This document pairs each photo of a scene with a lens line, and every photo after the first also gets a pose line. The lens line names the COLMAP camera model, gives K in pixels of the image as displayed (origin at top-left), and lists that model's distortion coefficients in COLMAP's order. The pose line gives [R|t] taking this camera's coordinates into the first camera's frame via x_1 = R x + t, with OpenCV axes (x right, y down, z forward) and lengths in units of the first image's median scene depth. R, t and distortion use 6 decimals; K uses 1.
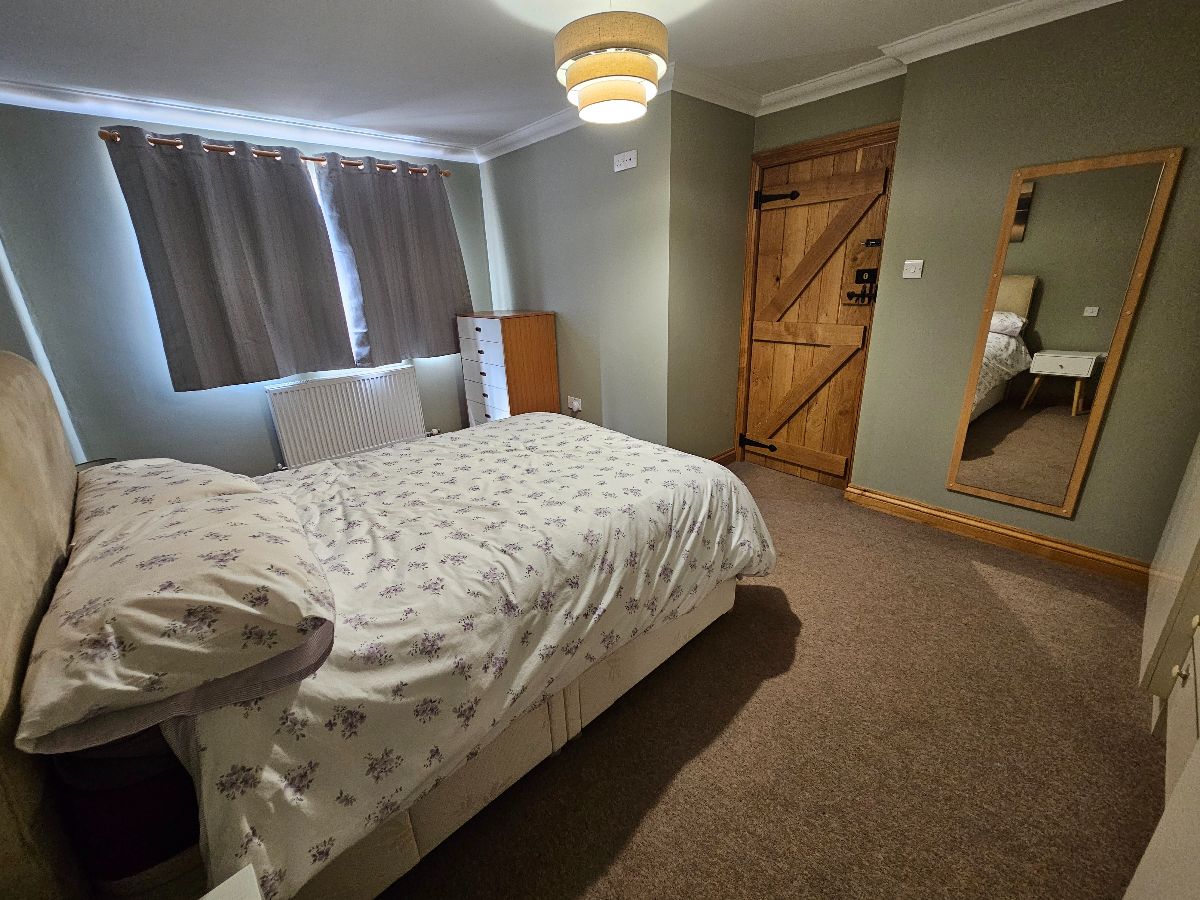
lens RADIAL K [[489.4, 0, 602.0], [0, 489.4, 447.4], [0, 0, 1]] dist [0.000182, -0.001966]
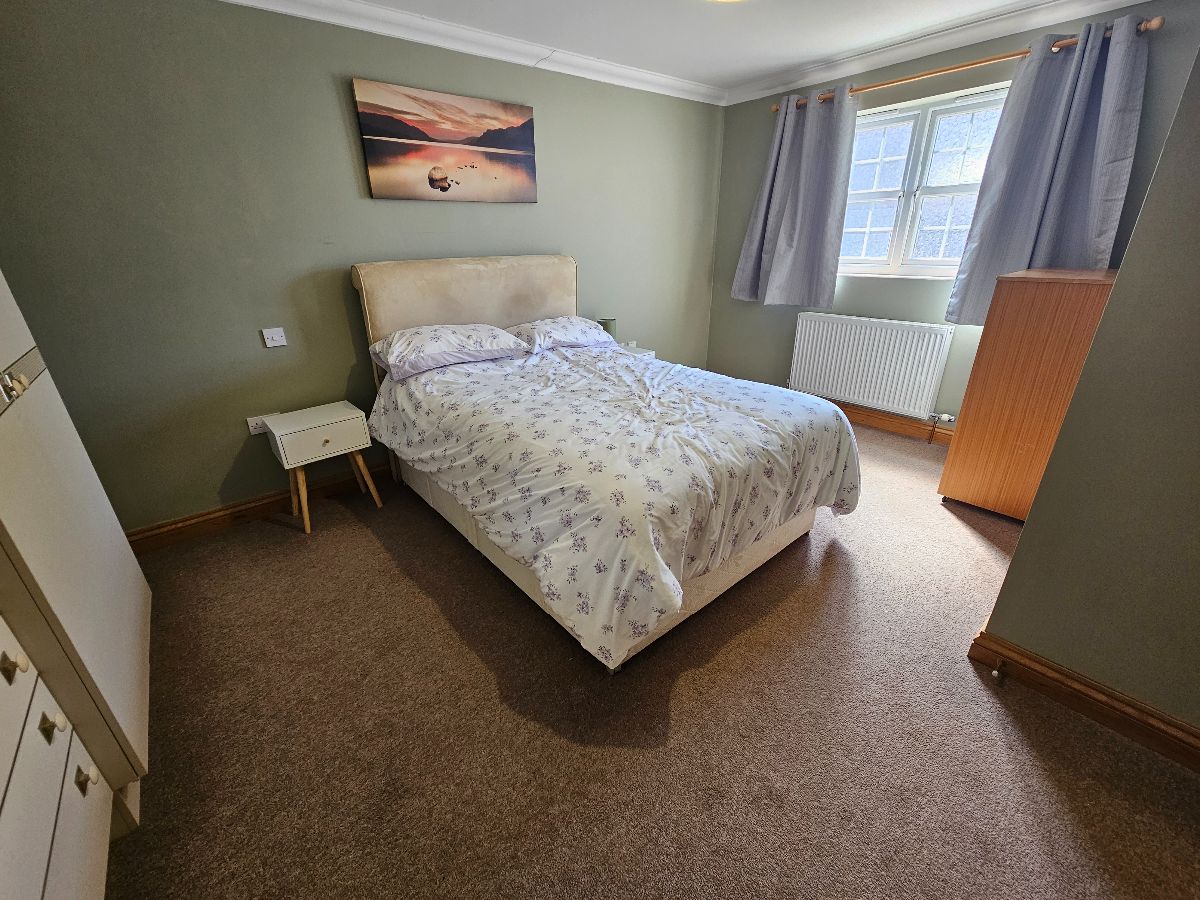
lens RADIAL K [[489.4, 0, 603.7], [0, 489.4, 444.0], [0, 0, 1]] dist [0.000182, -0.001966]
pose [[-0.033578, 0.428730, -0.902809, 1.117988], [-0.308864, 0.854649, 0.417347, -0.416038], [0.950513, 0.292859, 0.103722, 1.093686]]
